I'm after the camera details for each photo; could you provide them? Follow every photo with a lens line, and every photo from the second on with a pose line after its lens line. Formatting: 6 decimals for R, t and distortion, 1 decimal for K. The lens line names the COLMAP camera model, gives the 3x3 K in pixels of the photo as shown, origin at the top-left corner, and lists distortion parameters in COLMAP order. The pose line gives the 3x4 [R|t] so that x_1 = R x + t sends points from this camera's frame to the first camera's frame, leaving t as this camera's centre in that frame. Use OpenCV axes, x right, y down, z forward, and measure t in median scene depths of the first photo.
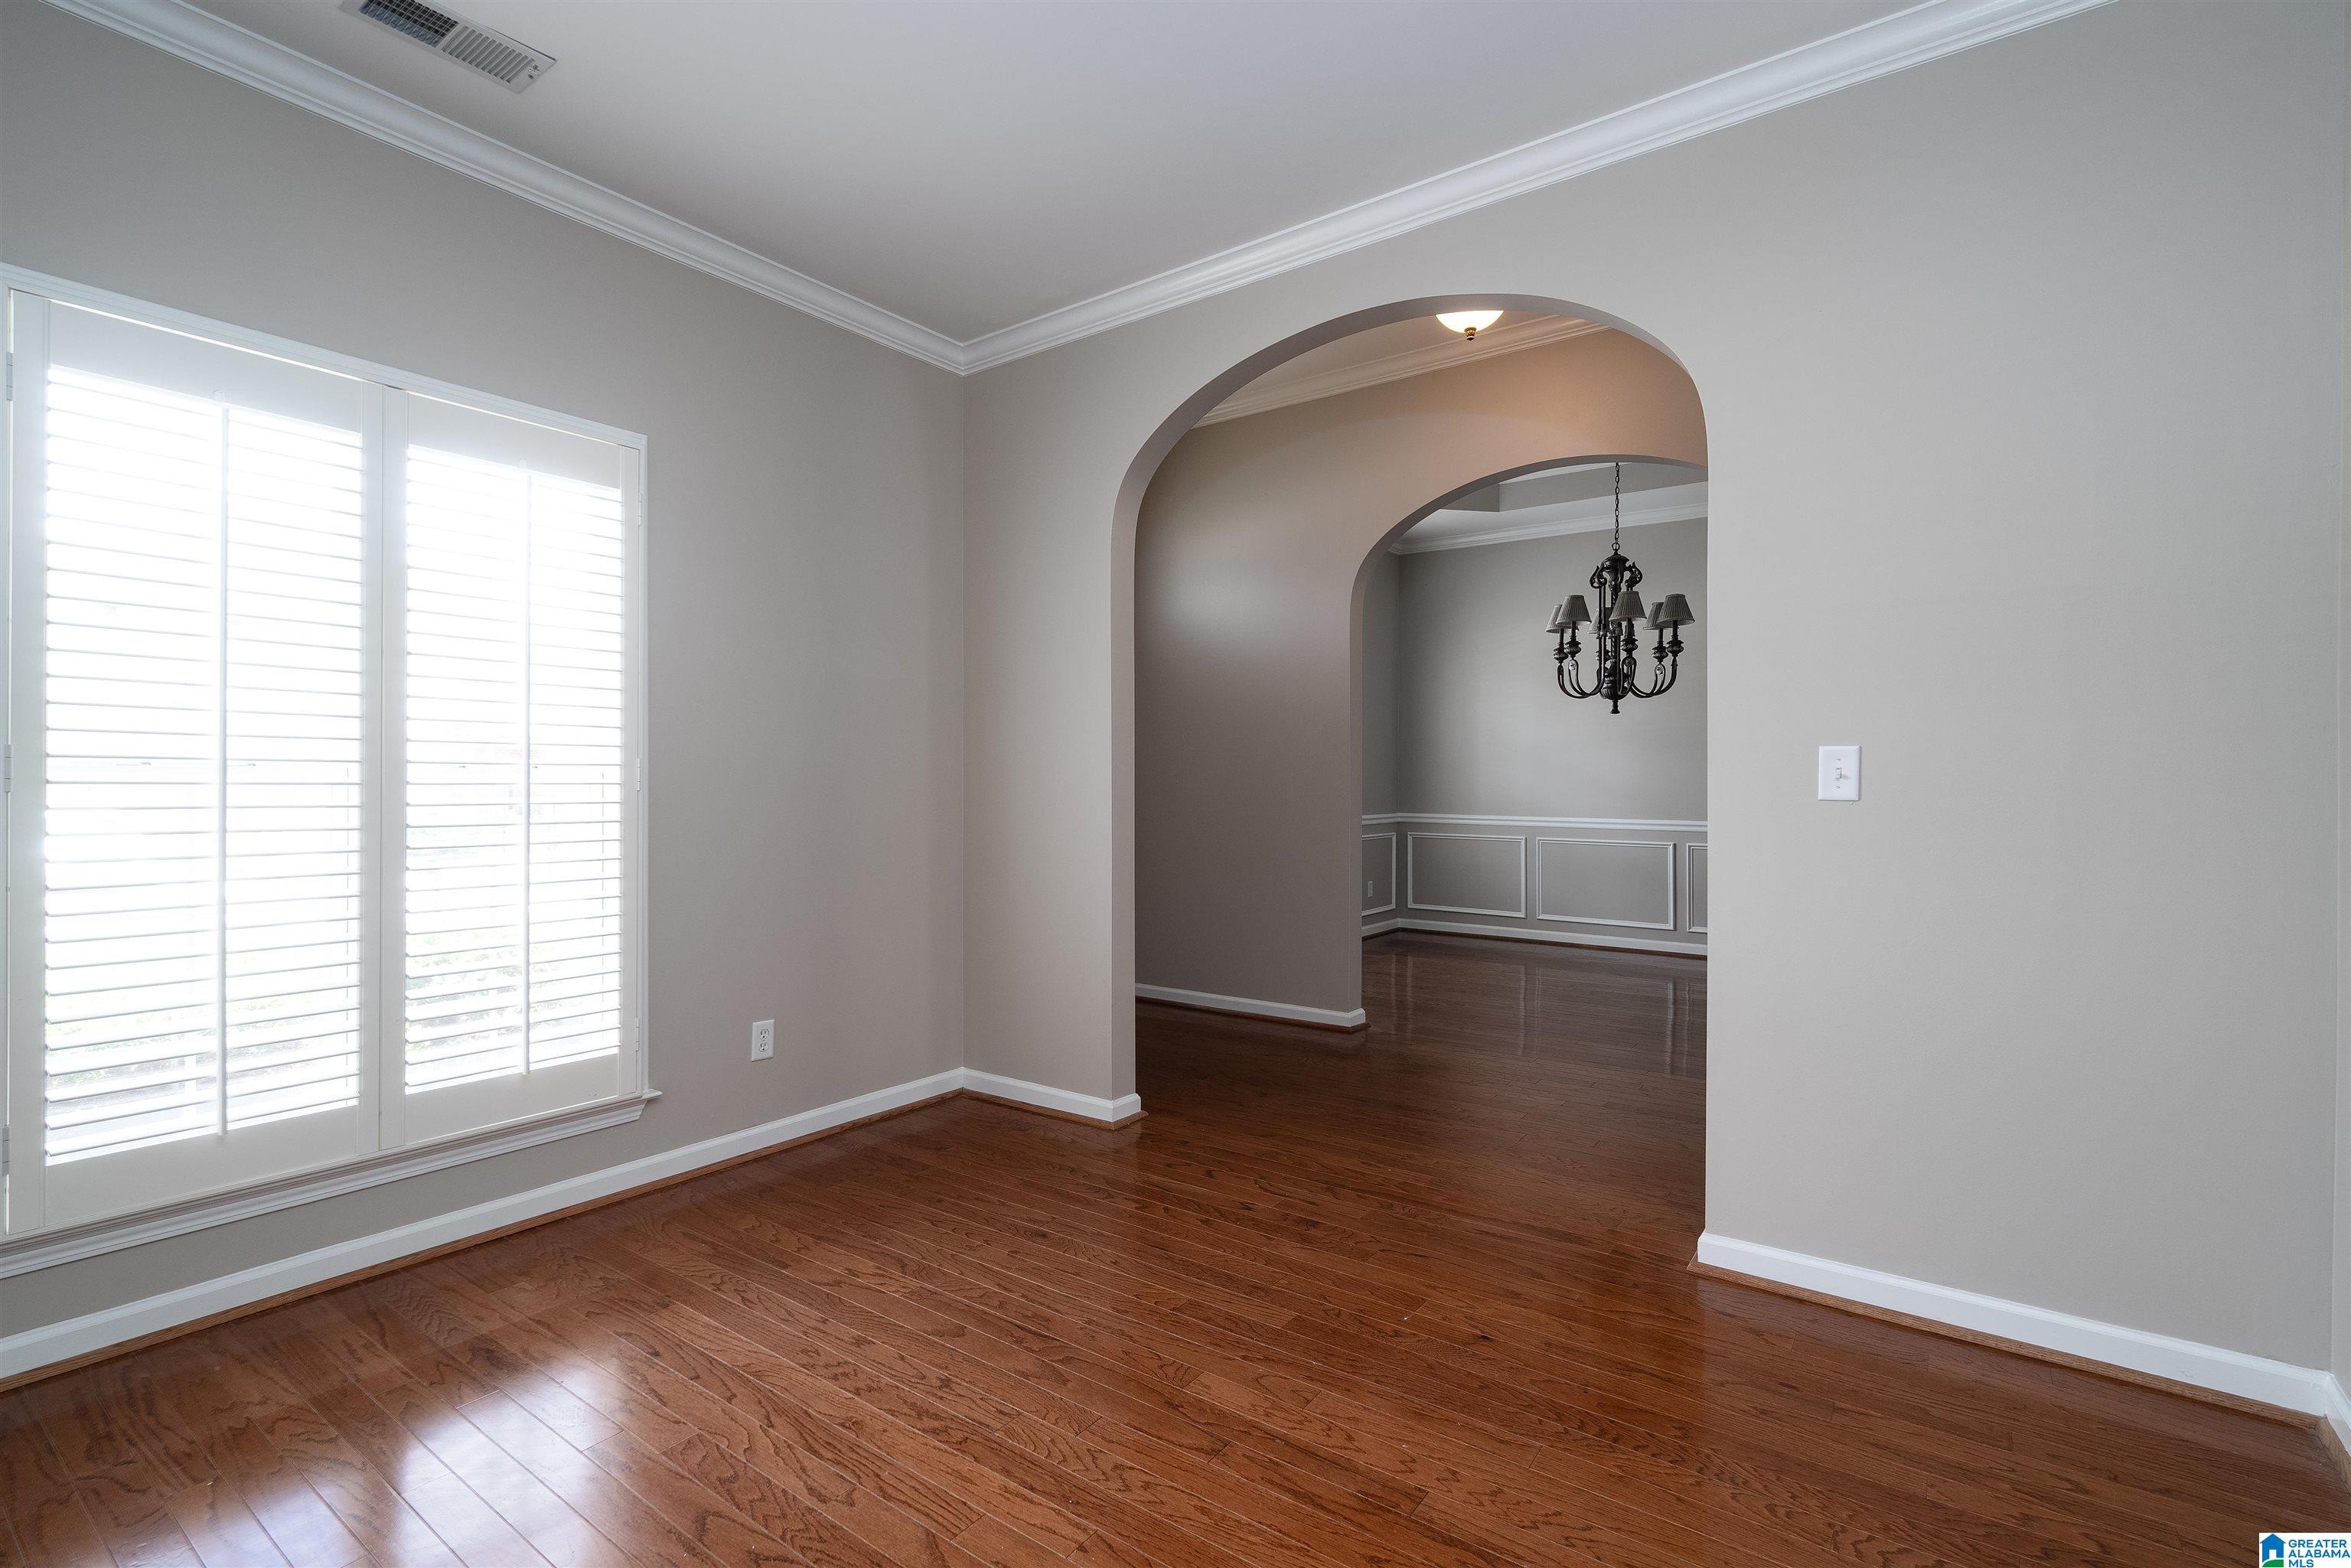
lens RADIAL K [[1079.0, 0, 1185.7], [0, 1079.0, 766.5], [0, 0, 1]] dist [-0.000876, -0.000330]
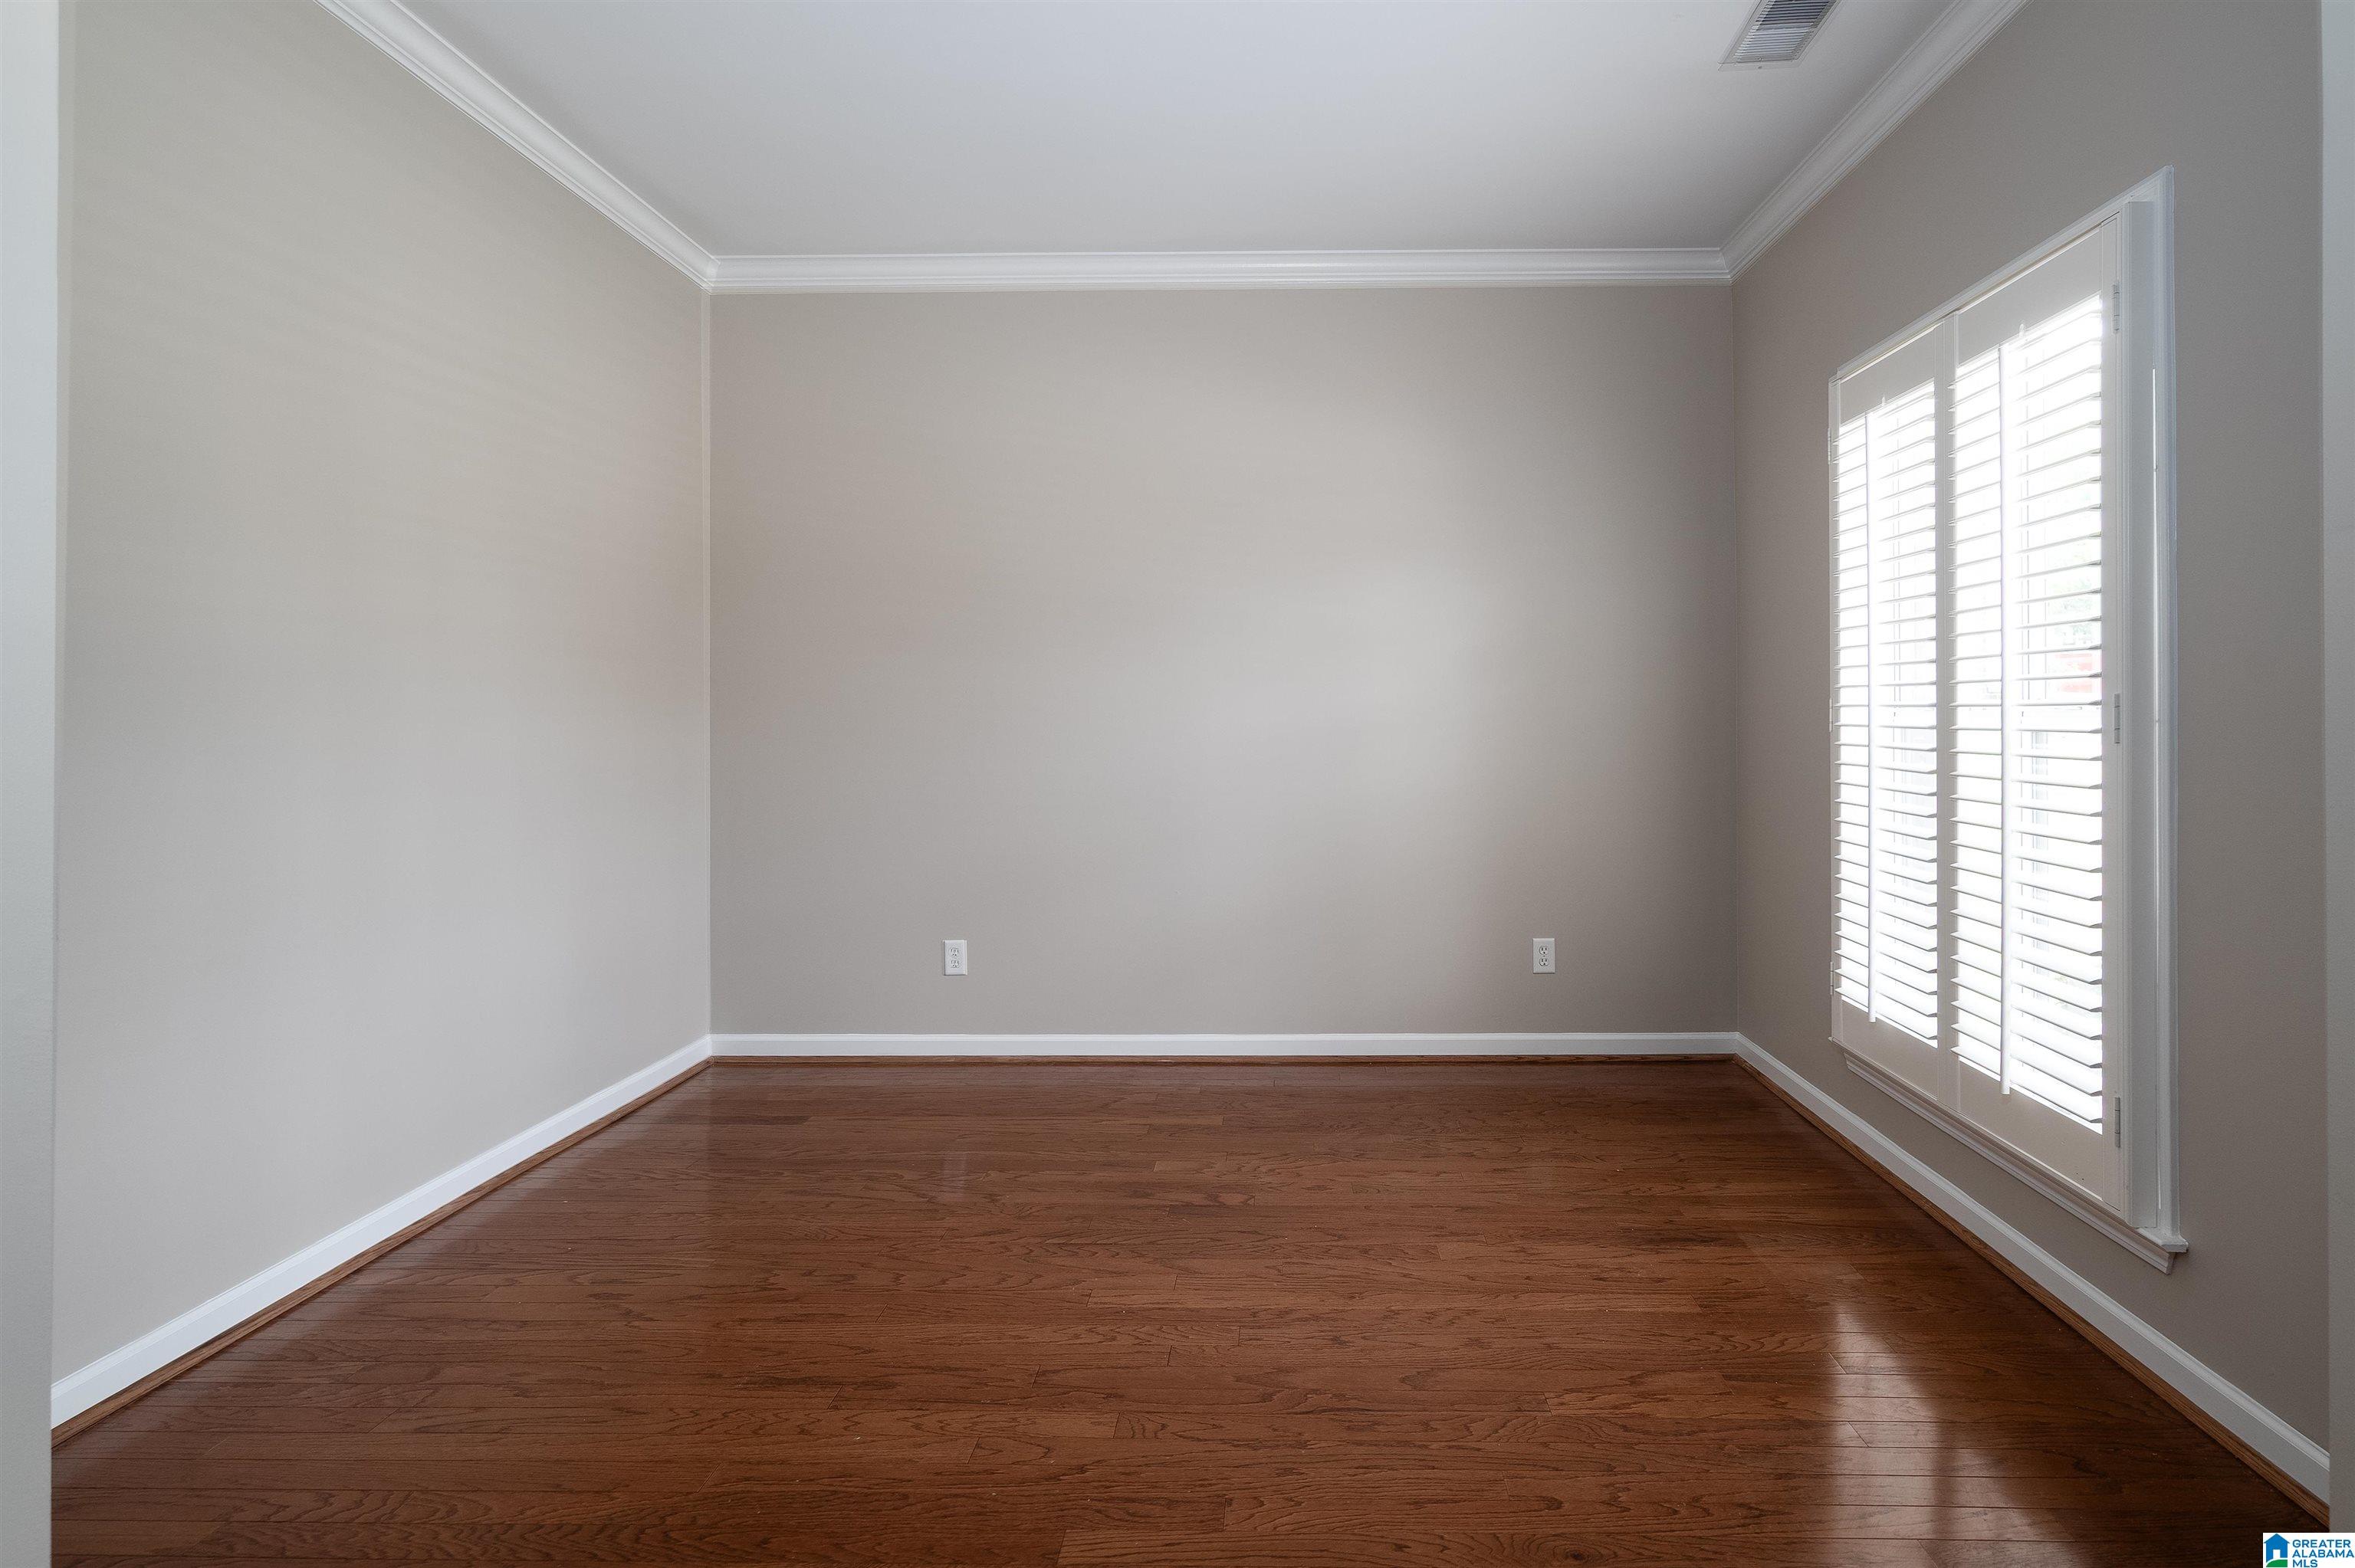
lens RADIAL K [[1024.1, 0, 1187.3], [0, 1024.1, 716.9], [0, 0, 1]] dist [-0.001344, -0.000219]
pose [[-0.817850, -0.001098, -0.575431, 0.441609], [0.008310, 0.999871, -0.013718, 0.014524], [0.575372, -0.016001, -0.817735, 1.745975]]
